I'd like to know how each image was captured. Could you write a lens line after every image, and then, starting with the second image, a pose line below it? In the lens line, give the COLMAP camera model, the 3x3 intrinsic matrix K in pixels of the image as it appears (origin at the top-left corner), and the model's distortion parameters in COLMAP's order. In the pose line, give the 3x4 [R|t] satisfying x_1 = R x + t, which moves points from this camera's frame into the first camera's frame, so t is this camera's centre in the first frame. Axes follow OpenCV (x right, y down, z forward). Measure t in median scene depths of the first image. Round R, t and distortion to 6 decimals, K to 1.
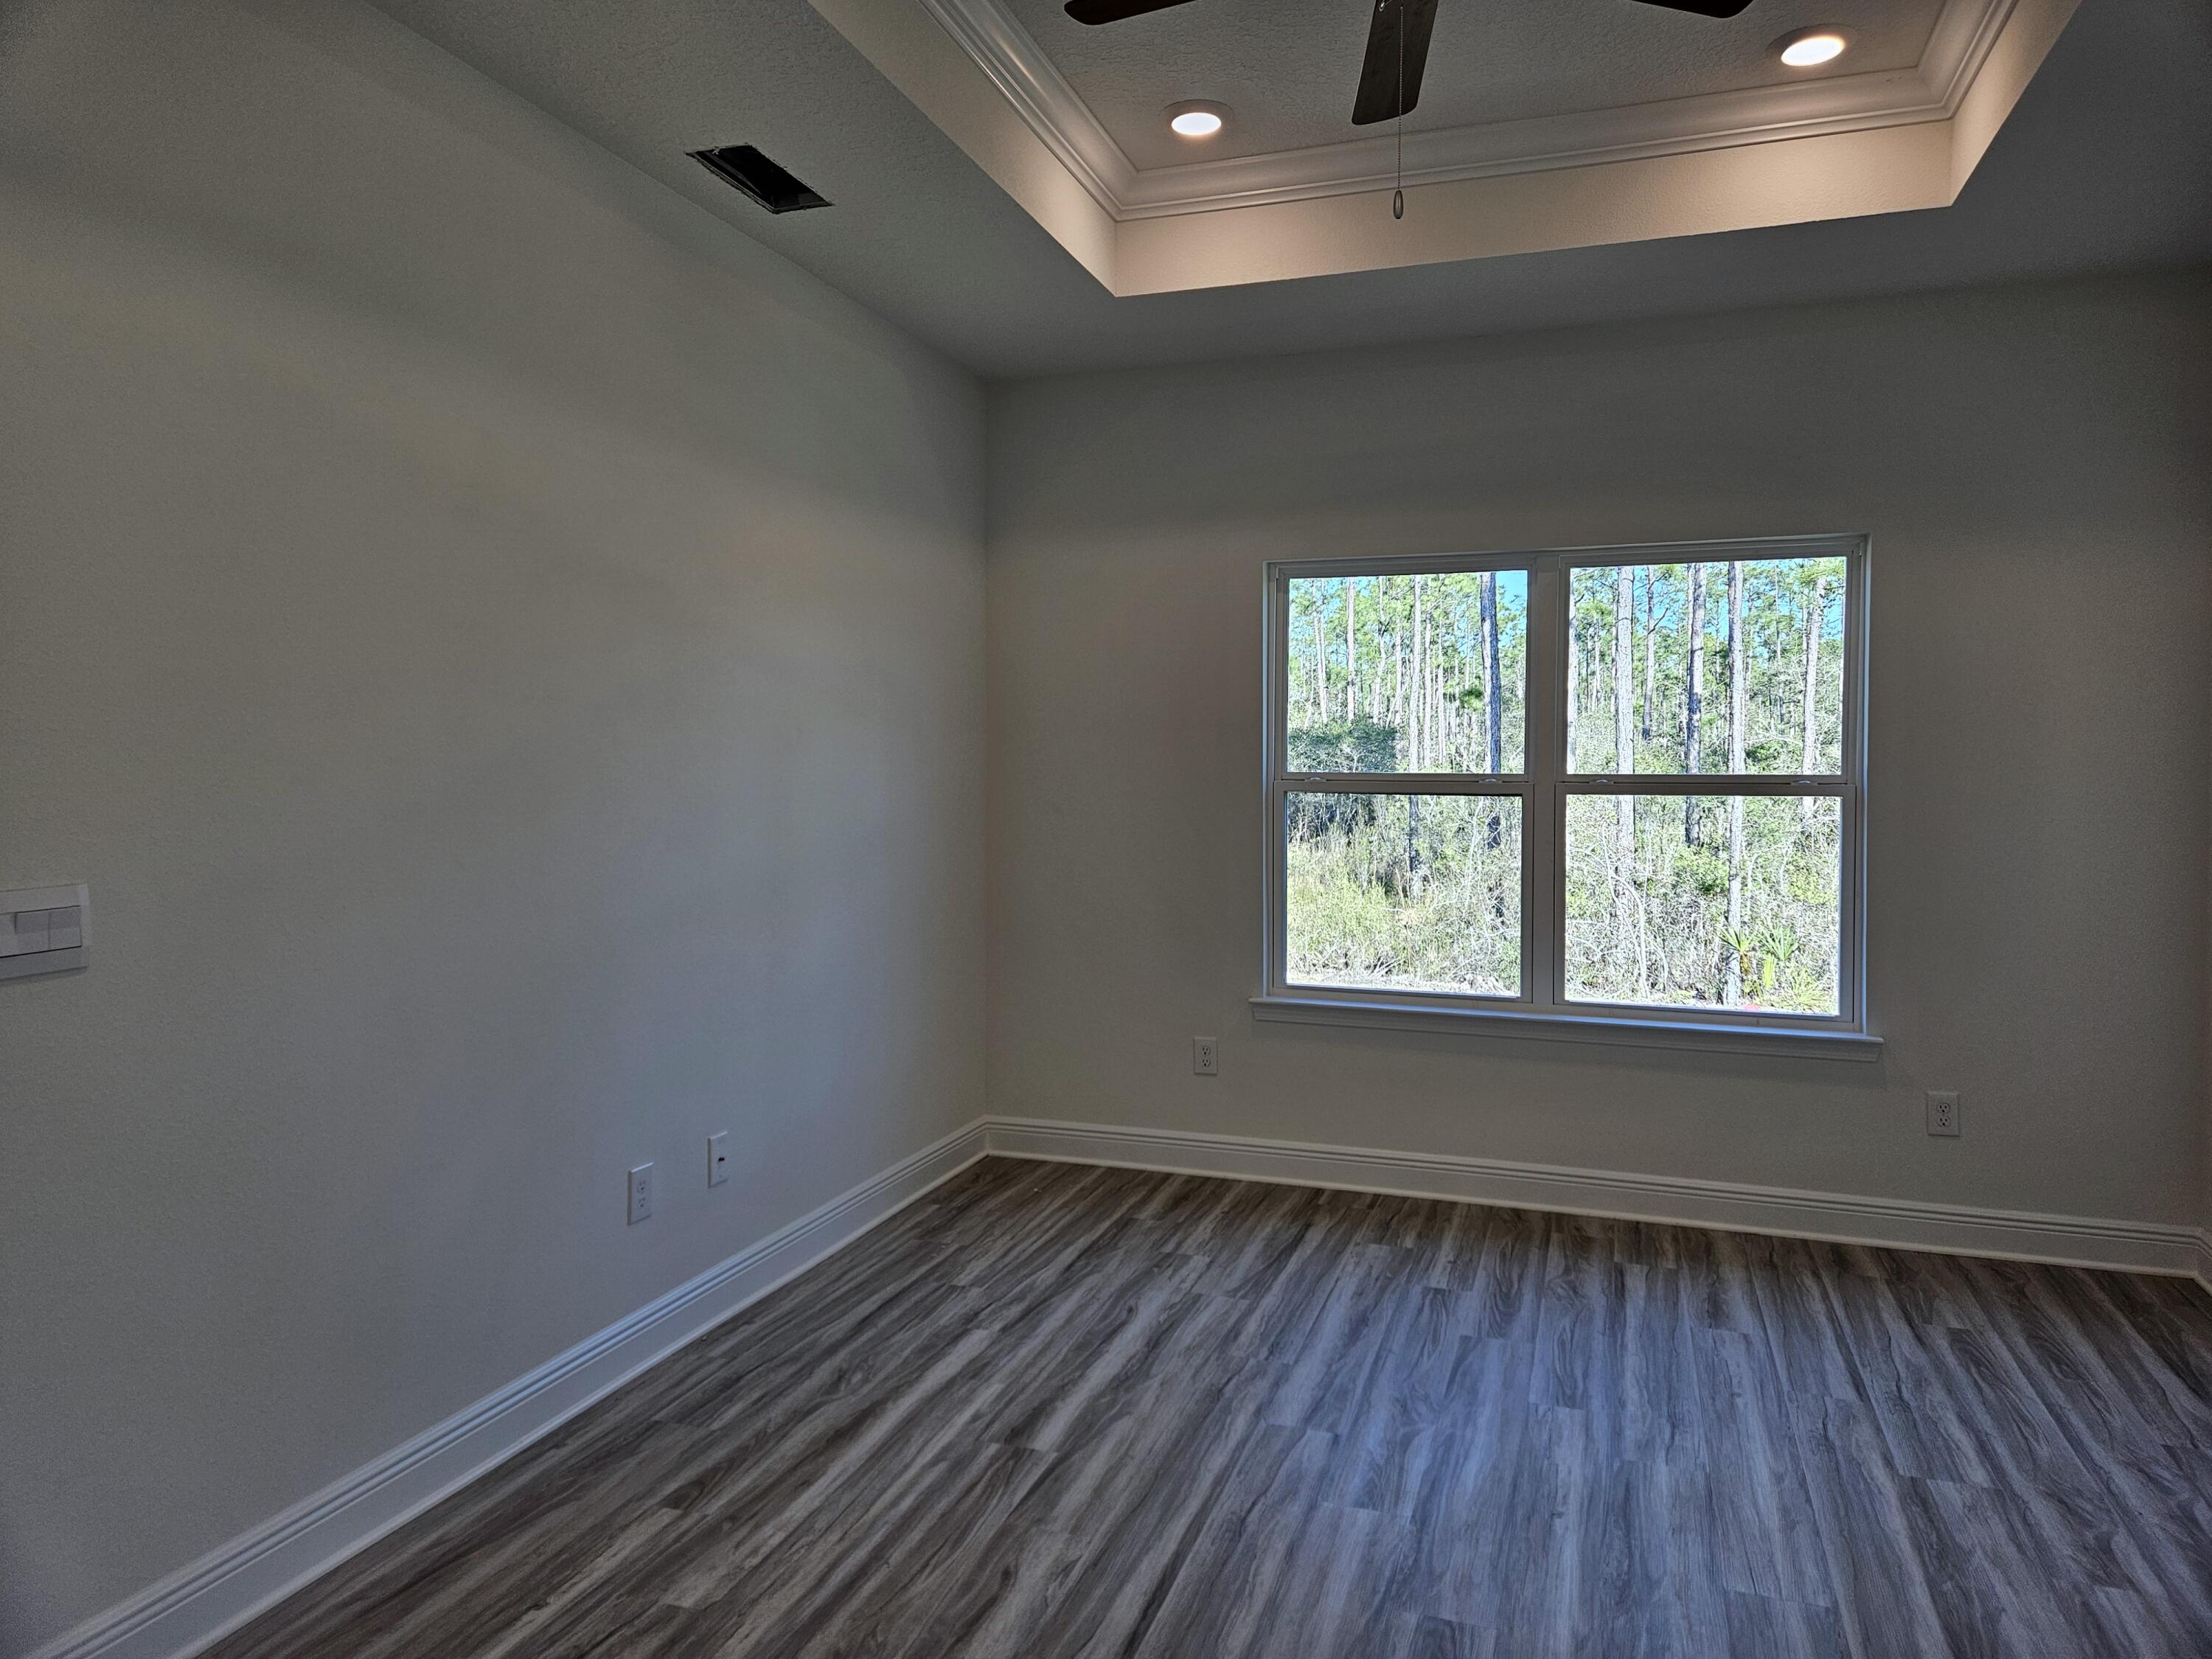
lens RADIAL K [[1481.0, 0, 1116.0], [0, 1481.0, 813.4], [0, 0, 1]] dist [0.057494, -0.035906]
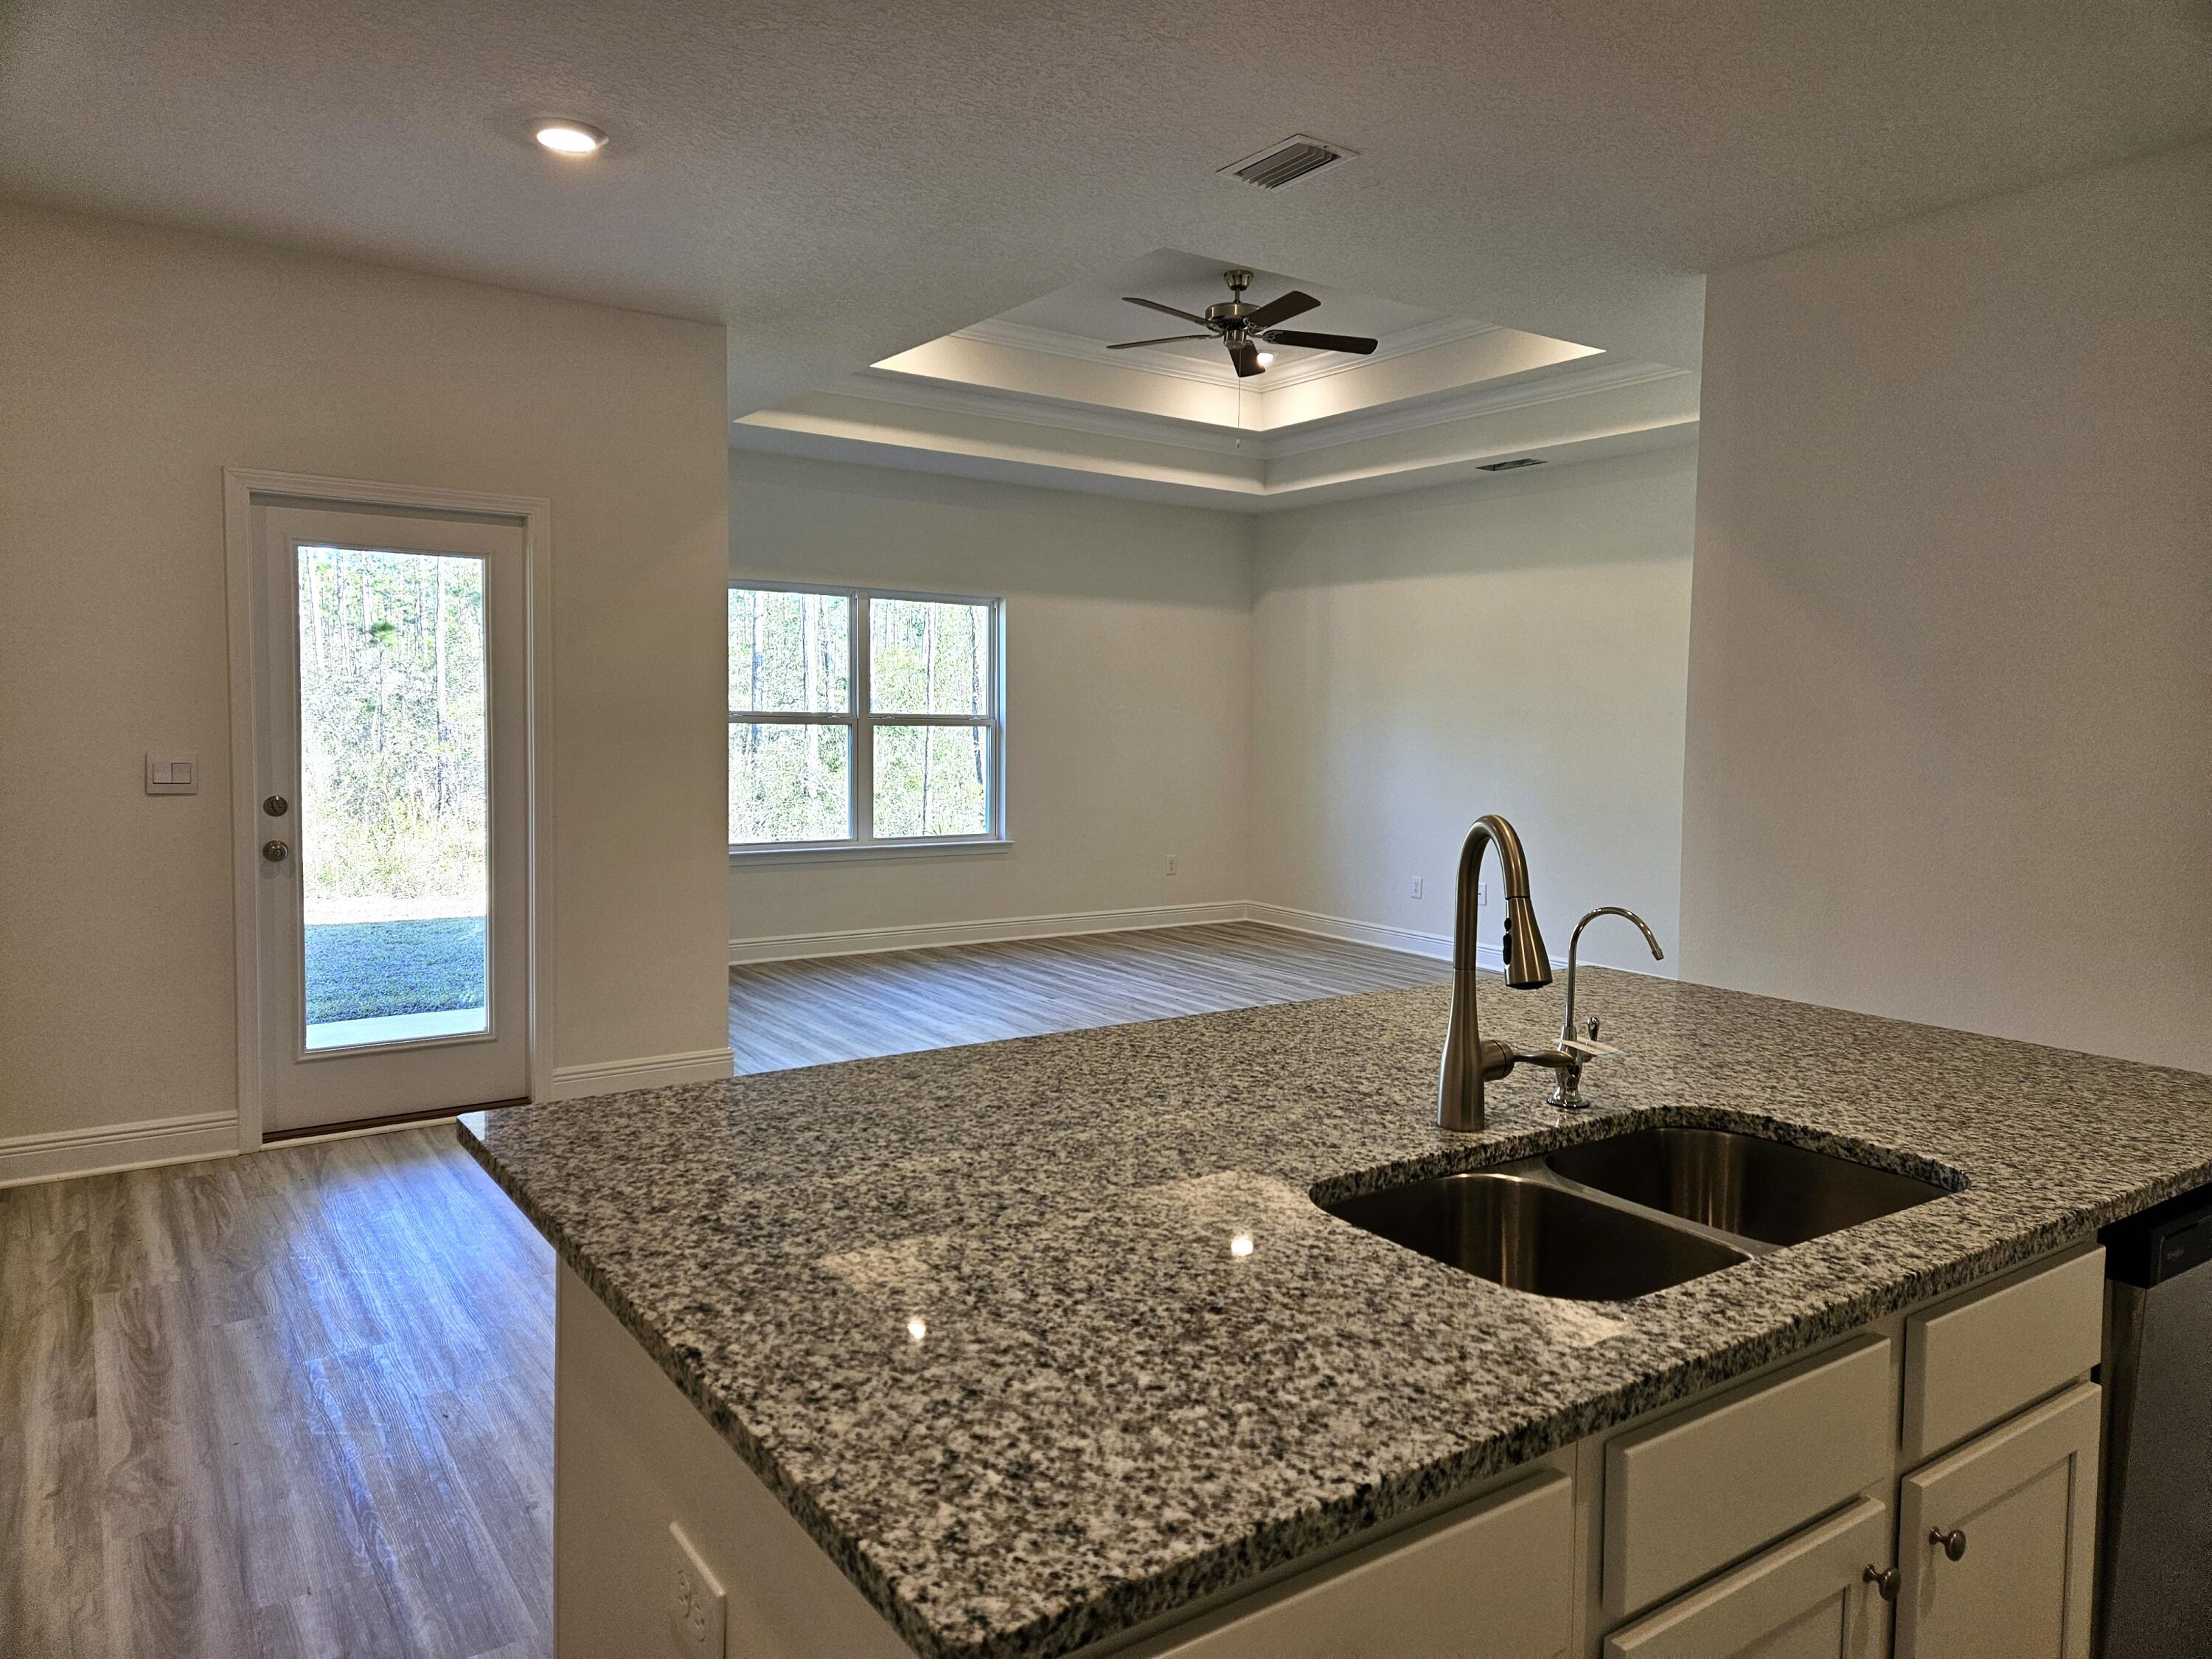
lens RADIAL K [[1481.0, 0, 1116.0], [0, 1481.0, 813.4], [0, 0, 1]] dist [0.057494, -0.035906]
pose [[0.585826, -0.052572, 0.808730, -0.990957], [0.010709, 0.998309, 0.057139, -0.004856], [-0.810366, -0.024813, 0.585398, -0.301793]]
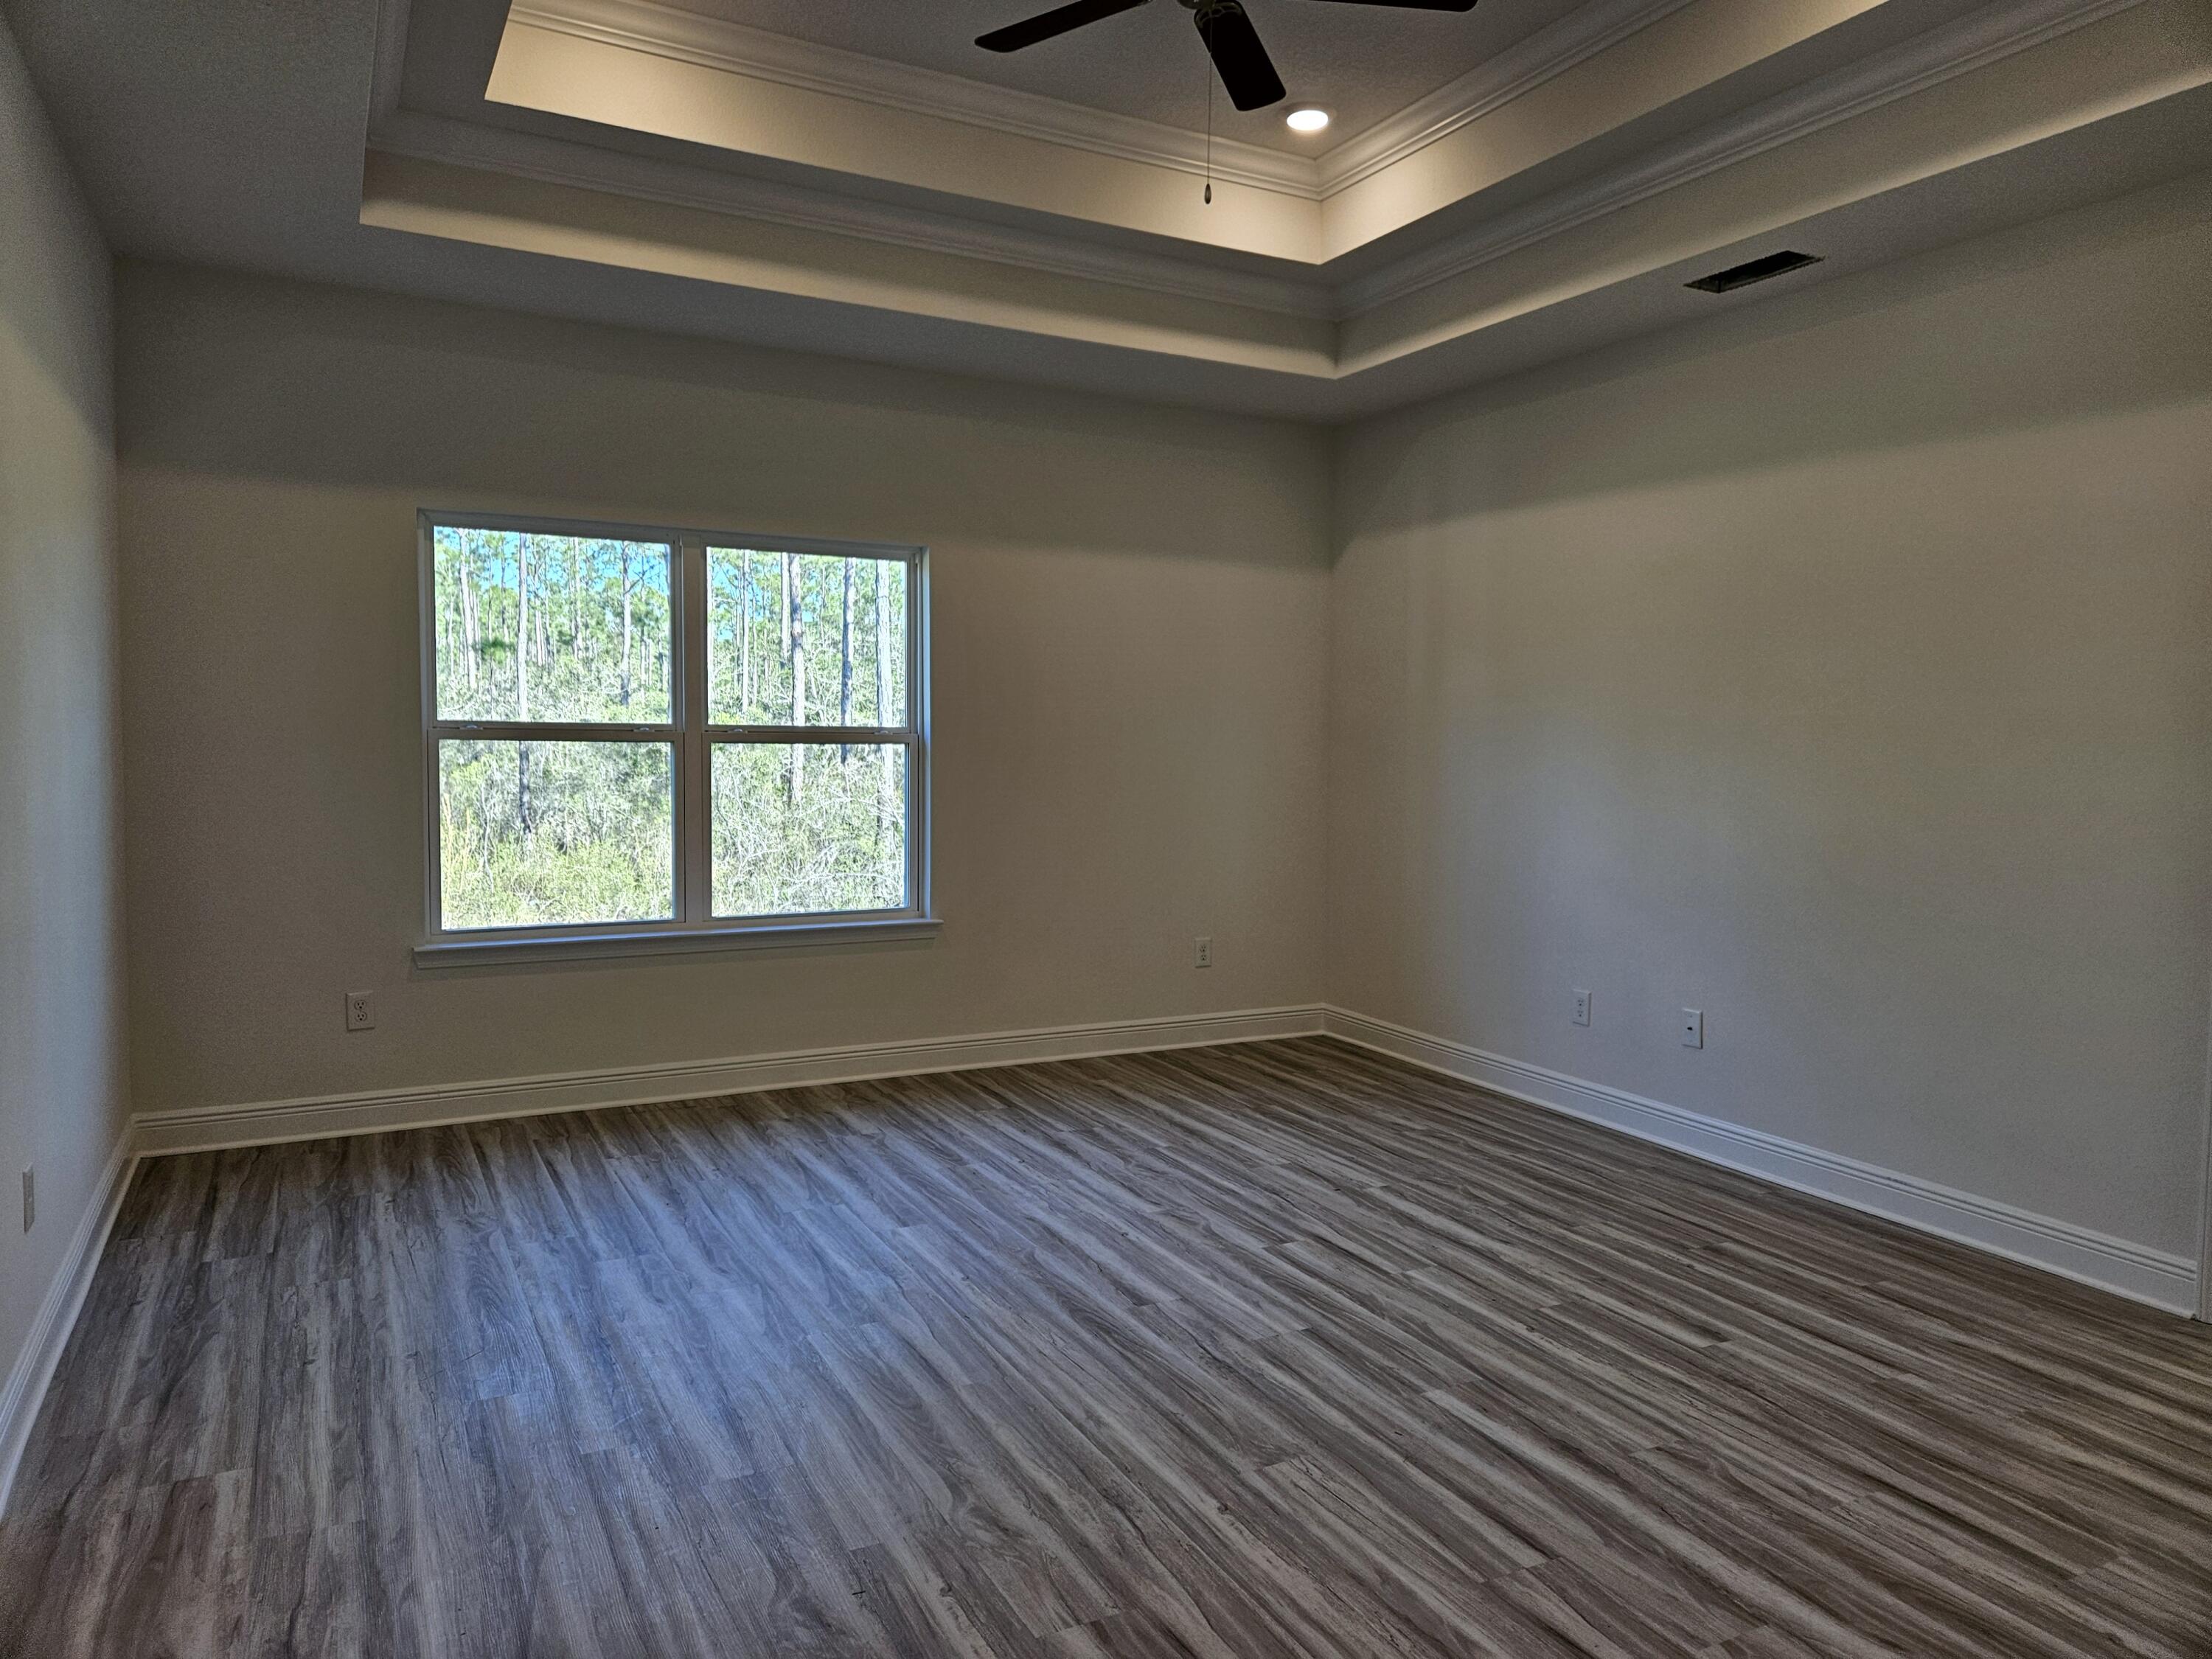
lens RADIAL K [[1470.9, 0, 1106.0], [0, 1470.9, 829.5], [0, 0, 1]] dist [0.044320, -0.003282]
pose [[0.692294, -0.047125, 0.720075, -0.322702], [0.012514, 0.998499, 0.053315, -0.002069], [-0.721507, -0.027899, 0.691845, -0.034001]]
